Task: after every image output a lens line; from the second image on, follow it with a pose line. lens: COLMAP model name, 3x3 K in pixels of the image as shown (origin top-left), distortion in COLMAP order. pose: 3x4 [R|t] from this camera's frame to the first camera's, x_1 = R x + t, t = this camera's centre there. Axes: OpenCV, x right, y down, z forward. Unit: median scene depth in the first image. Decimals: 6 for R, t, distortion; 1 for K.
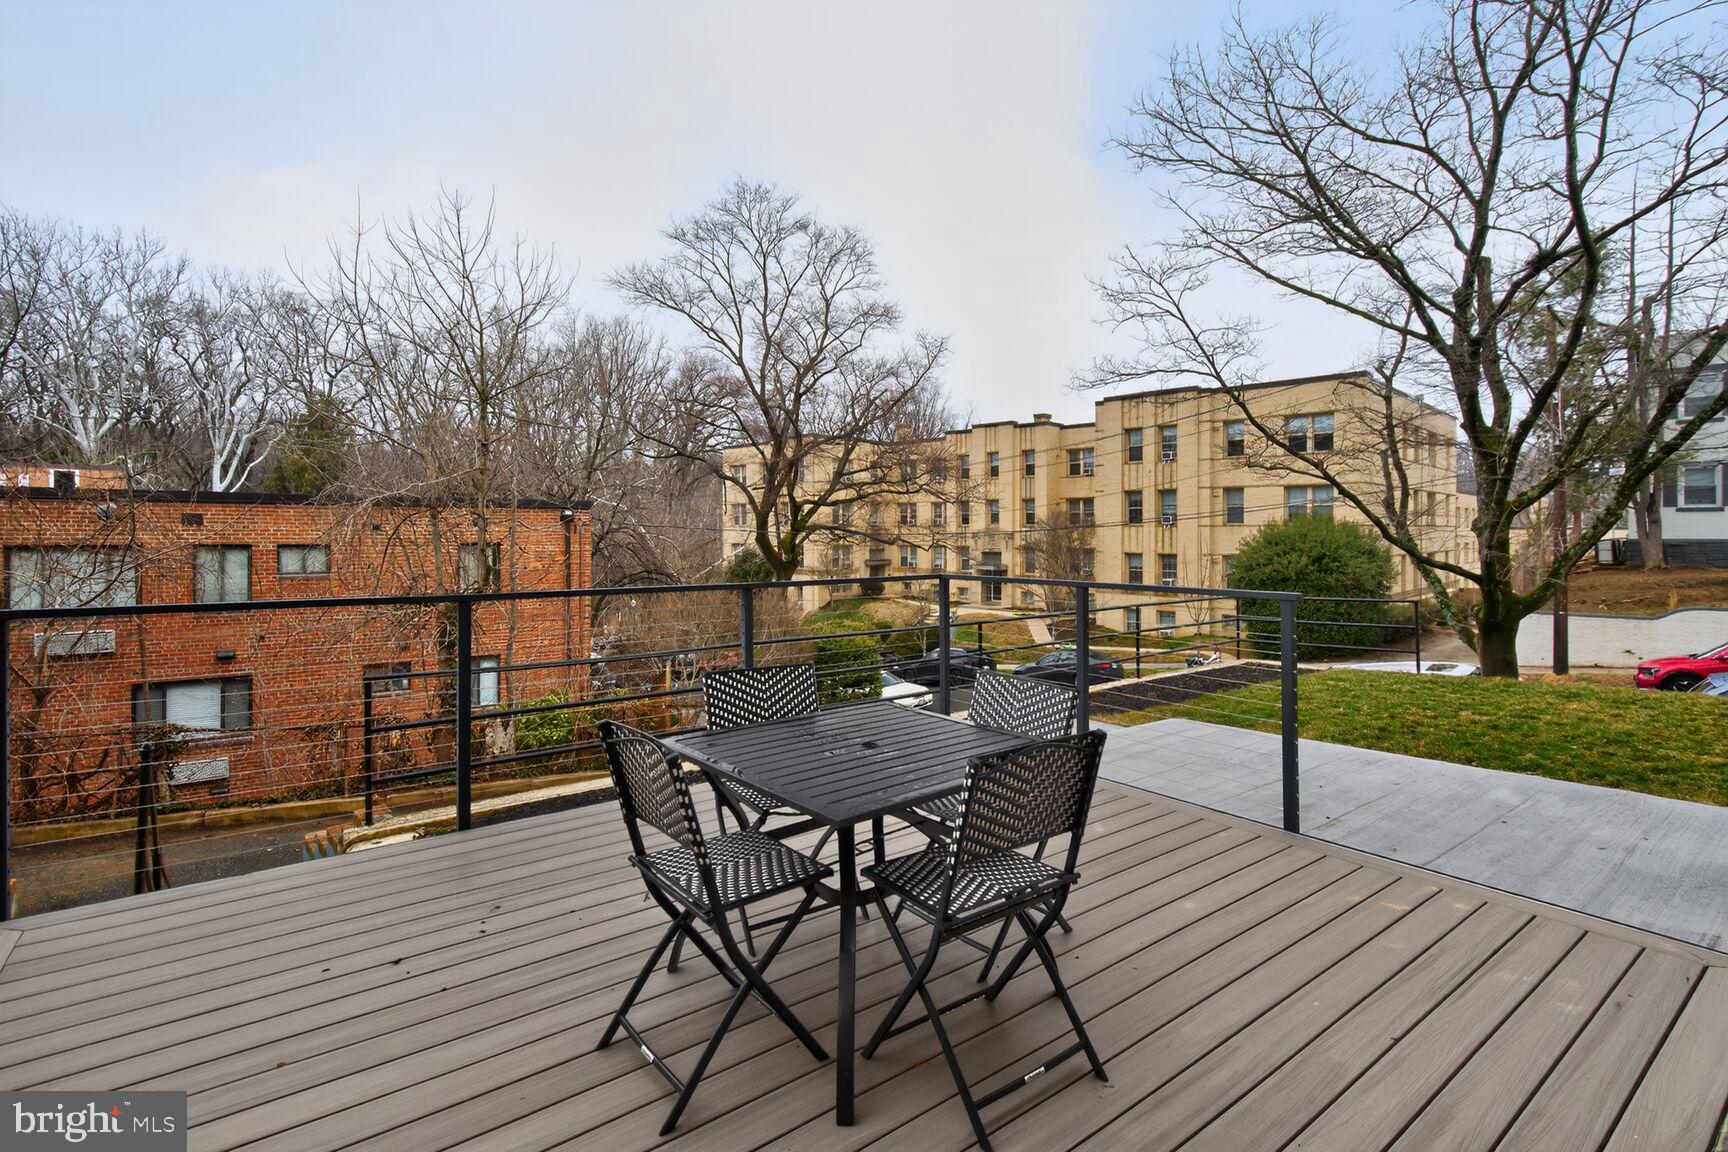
lens RADIAL K [[823.5, 0, 926.6], [0, 823.5, 538.5], [0, 0, 1]] dist [0.000950, -0.001167]
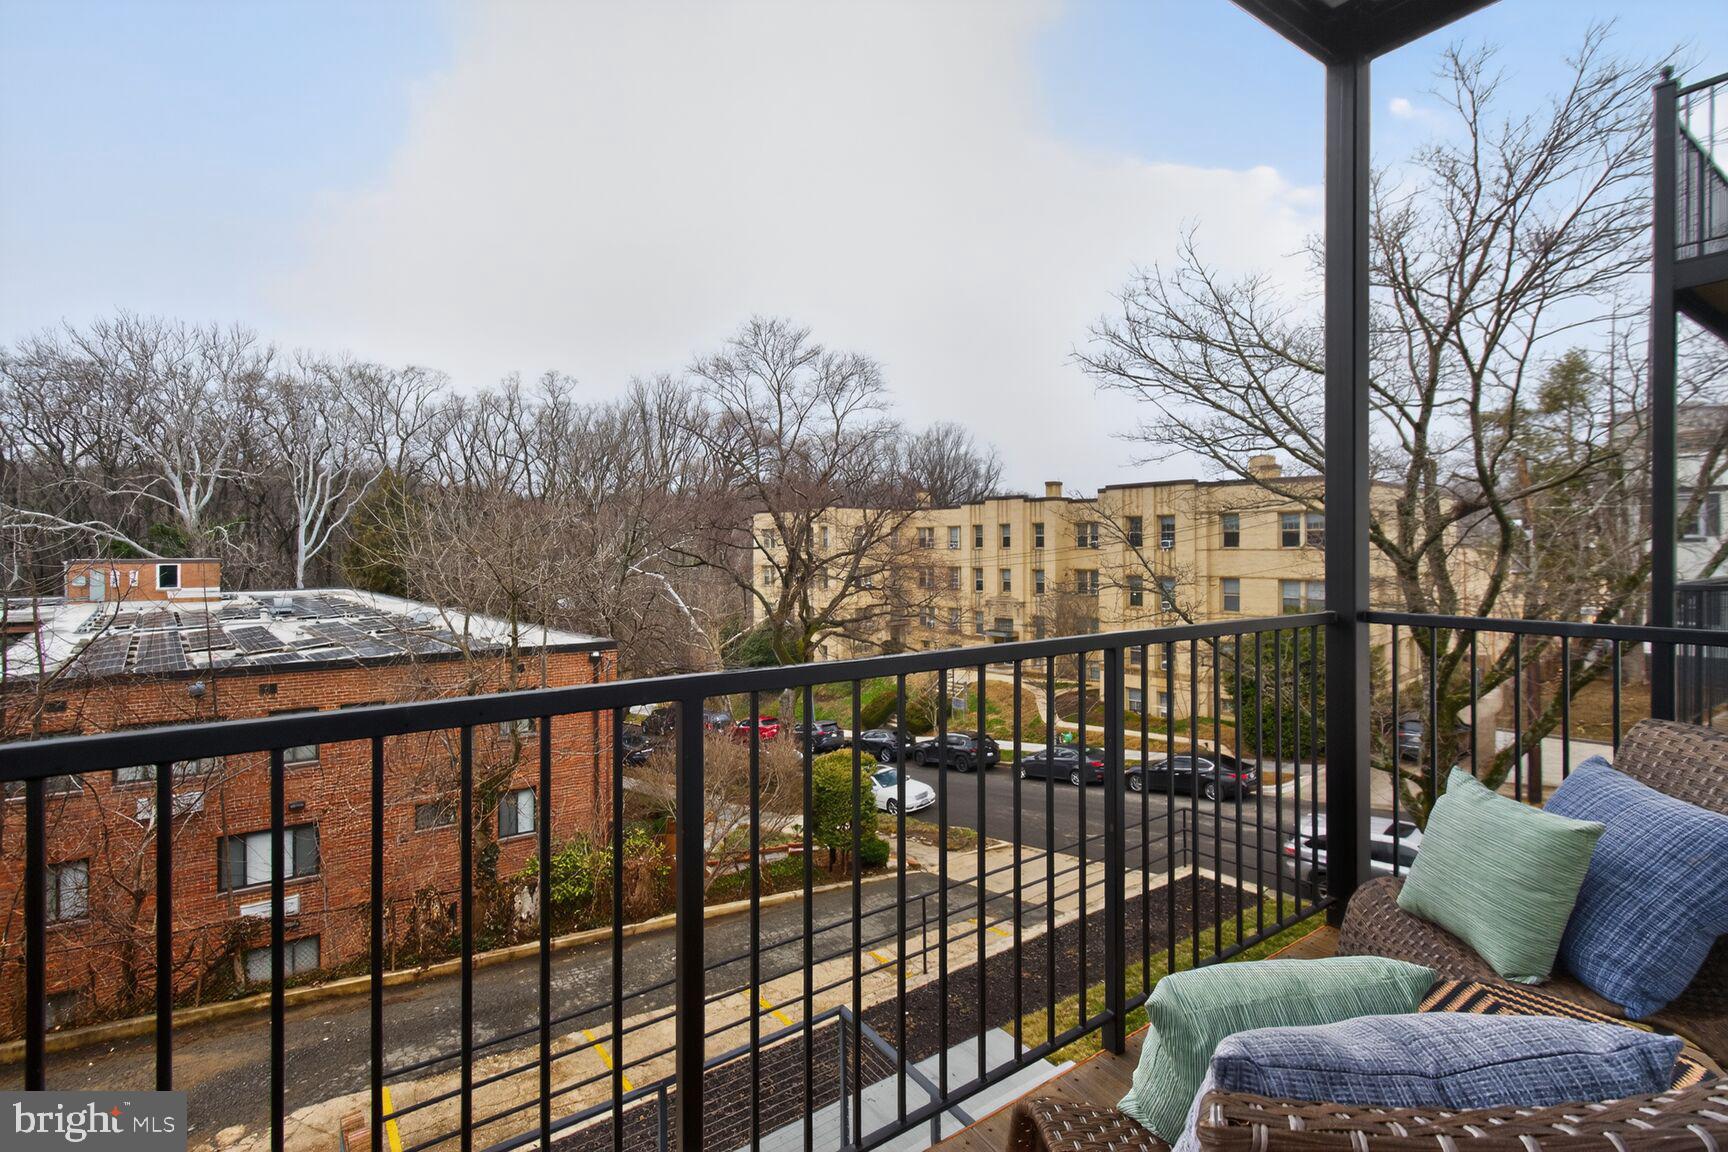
lens RADIAL K [[787.7, 0, 912.5], [0, 787.7, 560.1], [0, 0, 1]] dist [0.000714, 0.000526]
pose [[0.998467, -0.004278, -0.055184, 0.026452], [0.004186, 0.999990, -0.001783, -0.083208], [0.055191, 0.001550, 0.998475, -0.018567]]
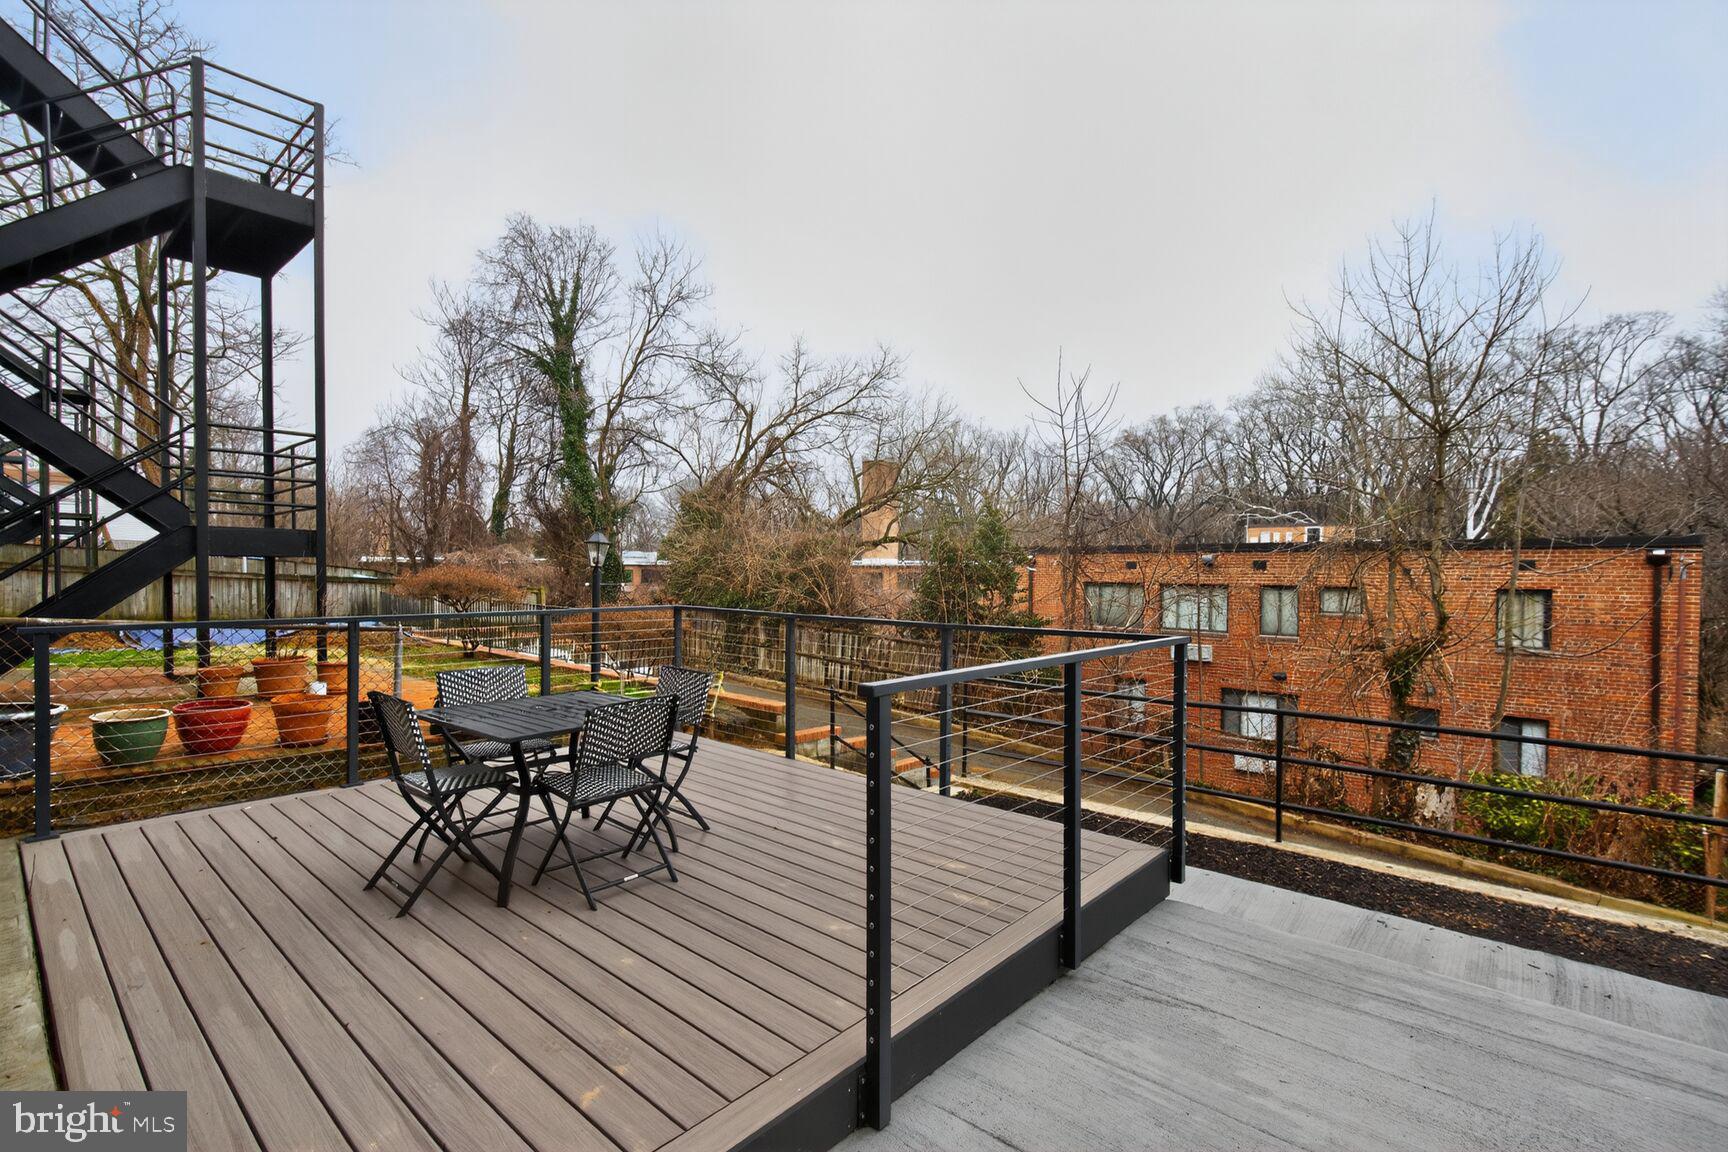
lens RADIAL K [[798.3, 0, 864.0], [0, 798.3, 576.0], [0, 0, 1]] dist [0.012193, -0.000250]
pose [[0.164585, 0.005108, -0.986350, 0.097670], [-0.010701, 0.999937, 0.003393, -0.002248], [0.986305, 0.009996, 0.164630, 0.082358]]
